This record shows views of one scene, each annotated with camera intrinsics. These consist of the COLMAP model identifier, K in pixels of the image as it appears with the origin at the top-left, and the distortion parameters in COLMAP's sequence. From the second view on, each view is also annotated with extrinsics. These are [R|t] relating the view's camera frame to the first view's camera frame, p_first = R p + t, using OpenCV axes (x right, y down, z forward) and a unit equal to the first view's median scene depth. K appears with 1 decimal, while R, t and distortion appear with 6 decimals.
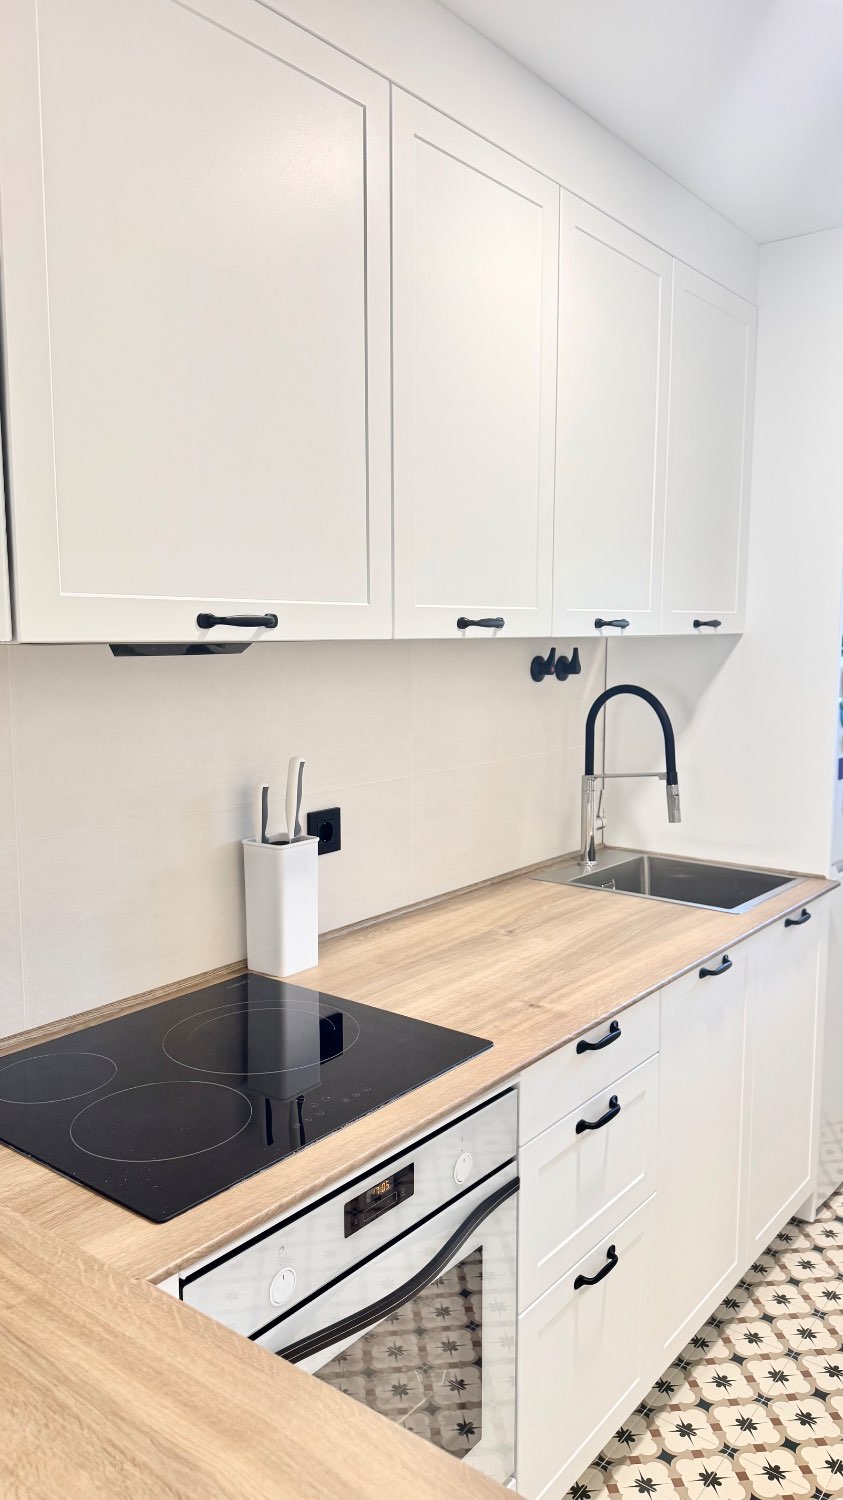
lens RADIAL K [[1059.9, 0, 419.8], [0, 1059.9, 747.3], [0, 0, 1]] dist [0.093464, -0.154415]
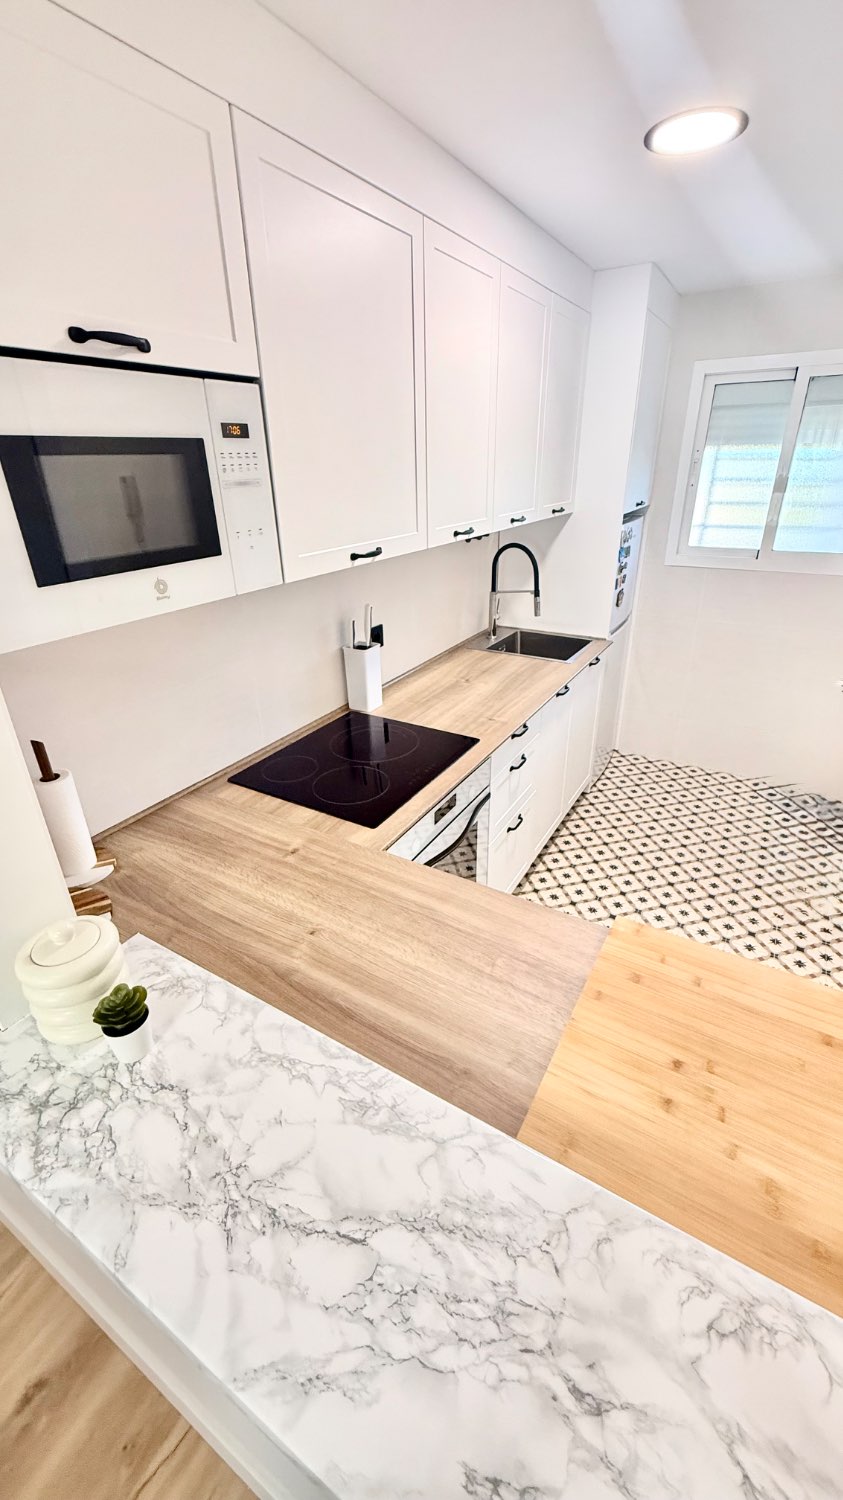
lens RADIAL K [[605.4, 0, 424.3], [0, 605.4, 743.5], [0, 0, 1]] dist [0.000024, -0.000007]
pose [[0.990725, -0.070885, 0.115929, -0.157617], [0.029356, 0.944661, 0.326733, -0.108087], [-0.132674, -0.320299, 0.937980, -0.144332]]
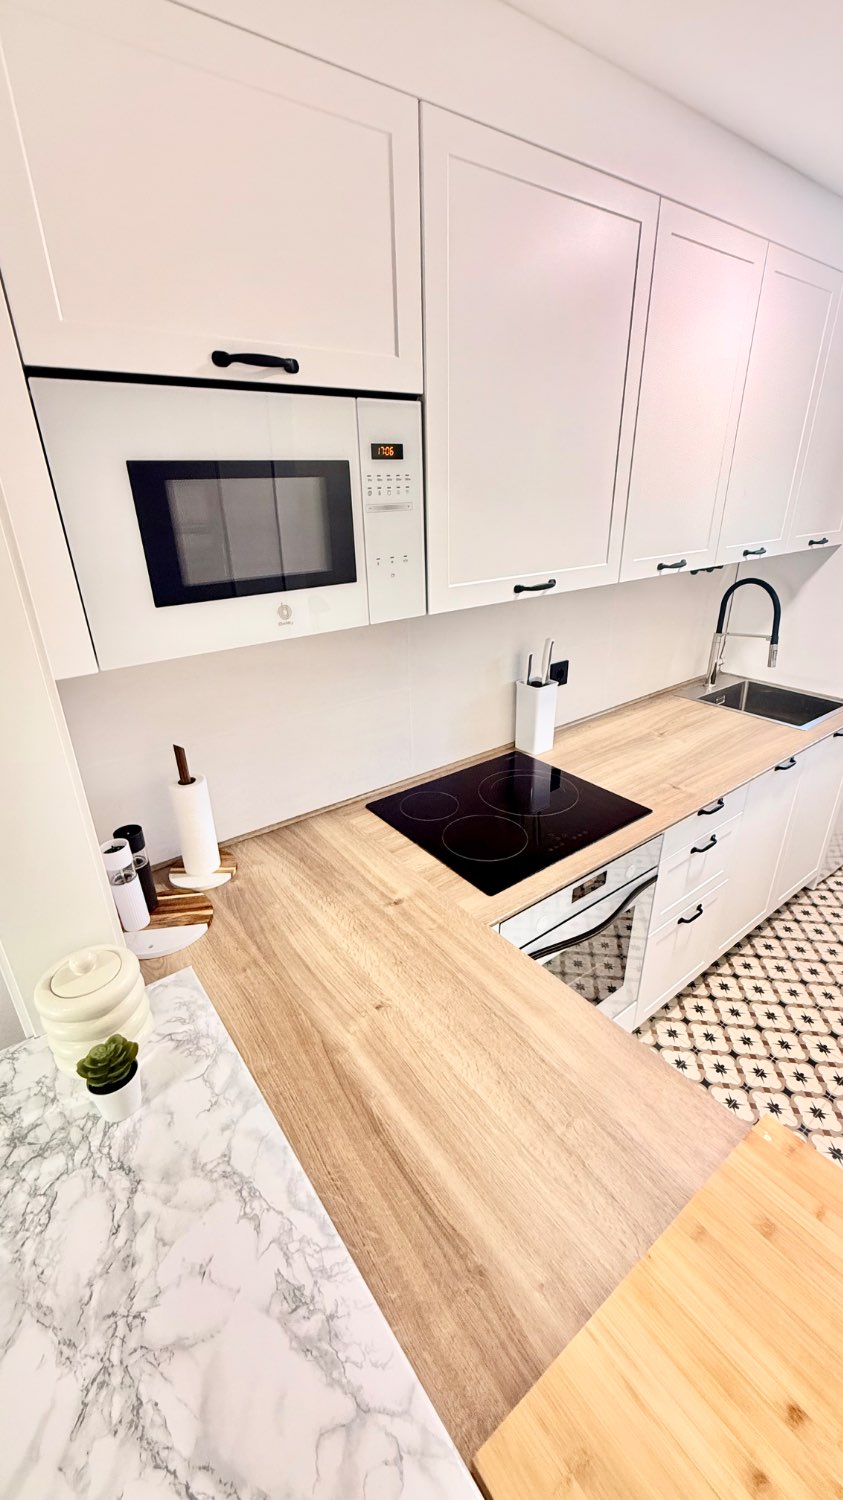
lens RADIAL K [[604.8, 0, 422.3], [0, 604.8, 742.4], [0, 0, 1]] dist [-0.001167, 0.000656]
pose [[0.966927, 0.085520, -0.240290, -0.062579], [-0.010671, 0.954850, 0.296896, -0.120281], [0.254832, -0.284512, 0.924183, -0.040343]]
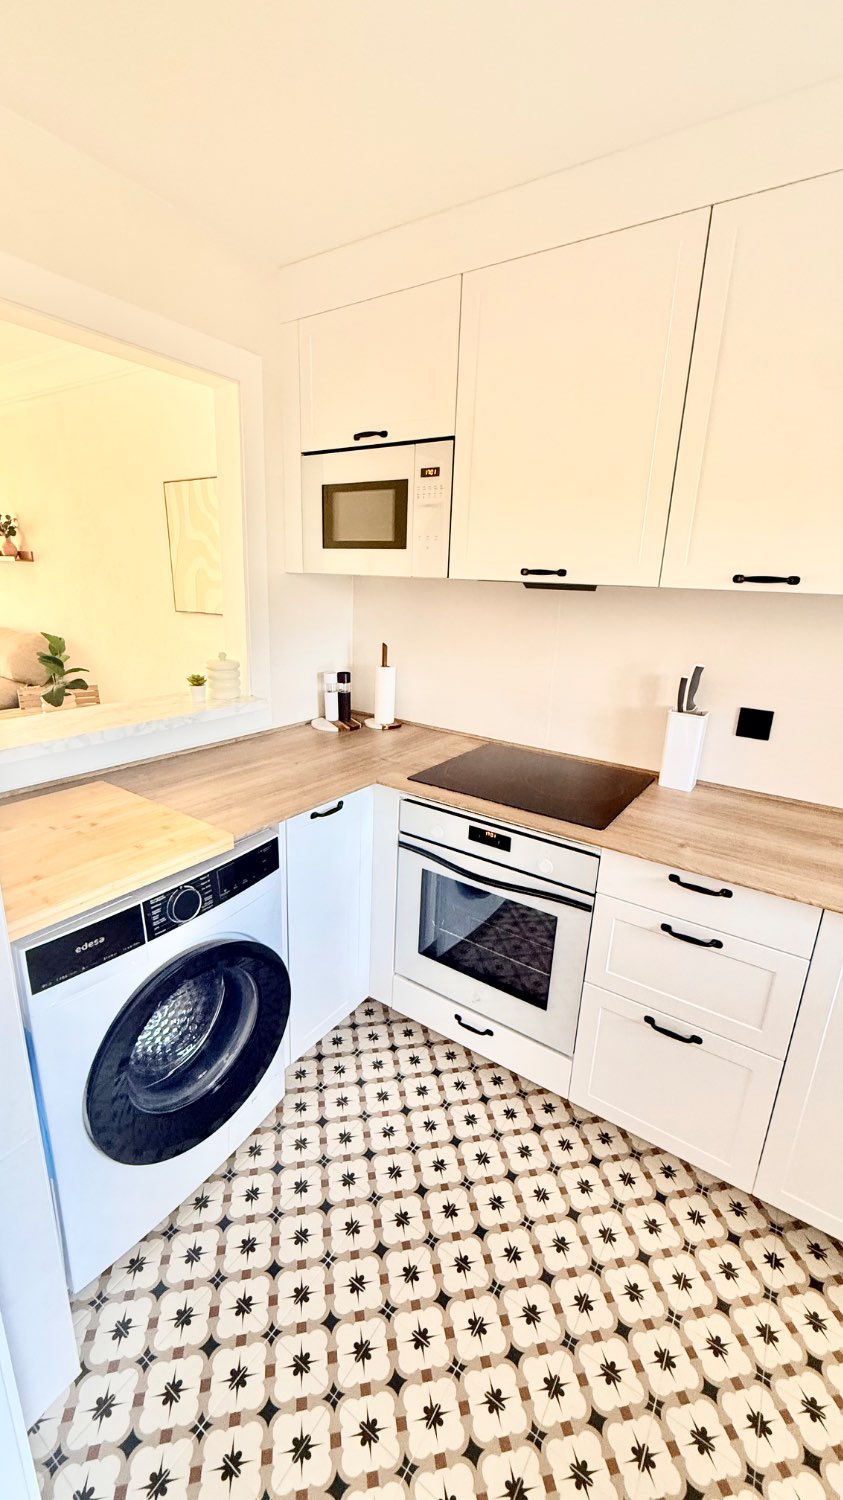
lens RADIAL K [[605.4, 0, 424.3], [0, 605.4, 743.5], [0, 0, 1]] dist [0.000024, -0.000007]
pose [[0.073800, 0.276877, -0.958067, 0.767461], [-0.146724, 0.953247, 0.264182, -0.056498], [0.986421, 0.121075, 0.110975, 0.486224]]
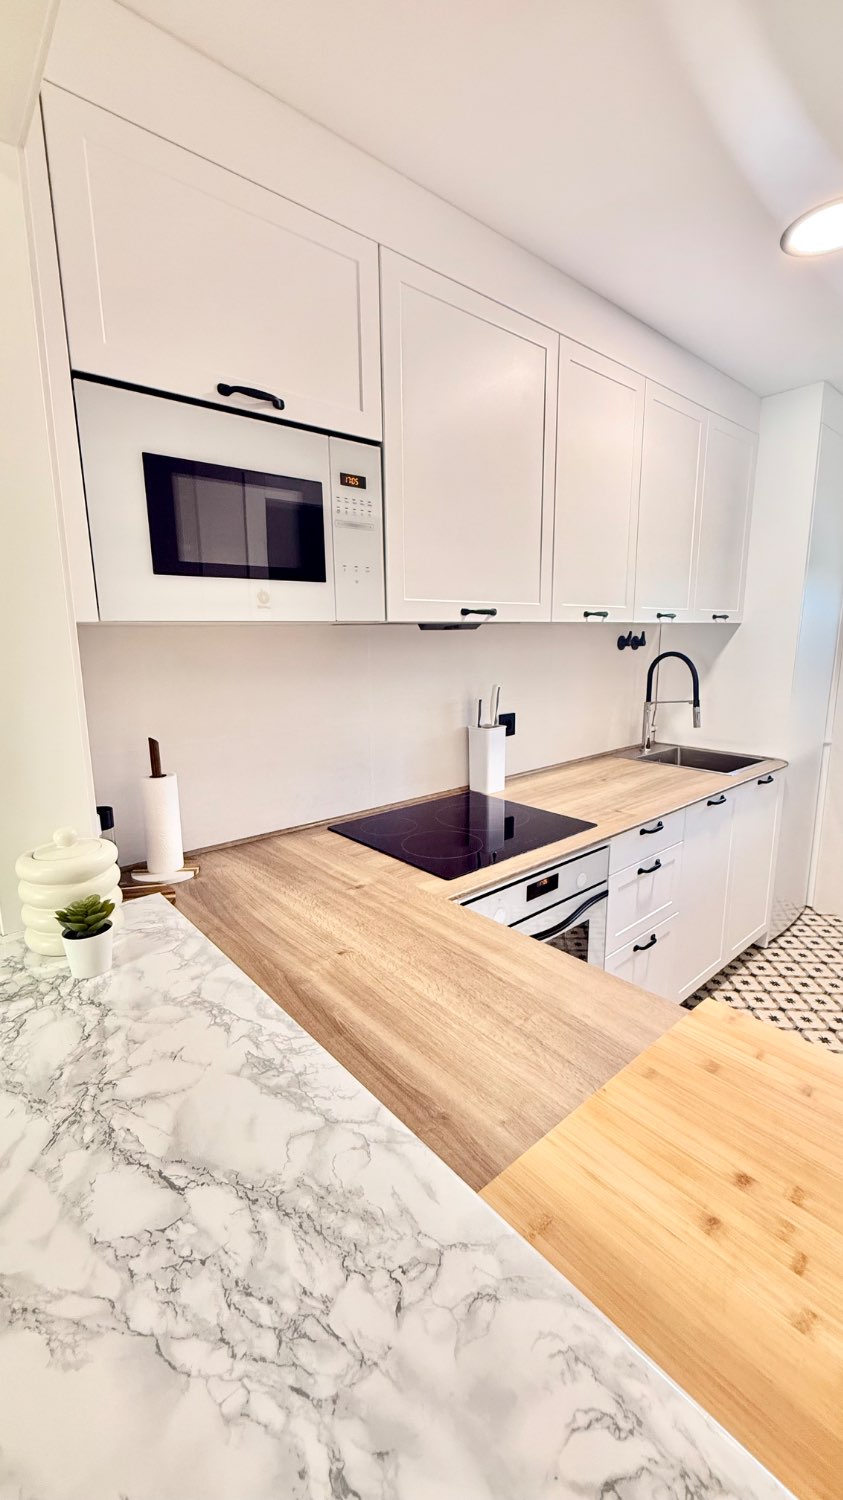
lens RADIAL K [[604.8, 0, 422.3], [0, 604.8, 742.4], [0, 0, 1]] dist [-0.001167, 0.000656]
pose [[0.982357, 0.025027, -0.185336, -0.038852], [-0.012077, 0.997426, 0.070679, 0.037341], [0.186627, -0.067194, 0.980130, -0.135256]]
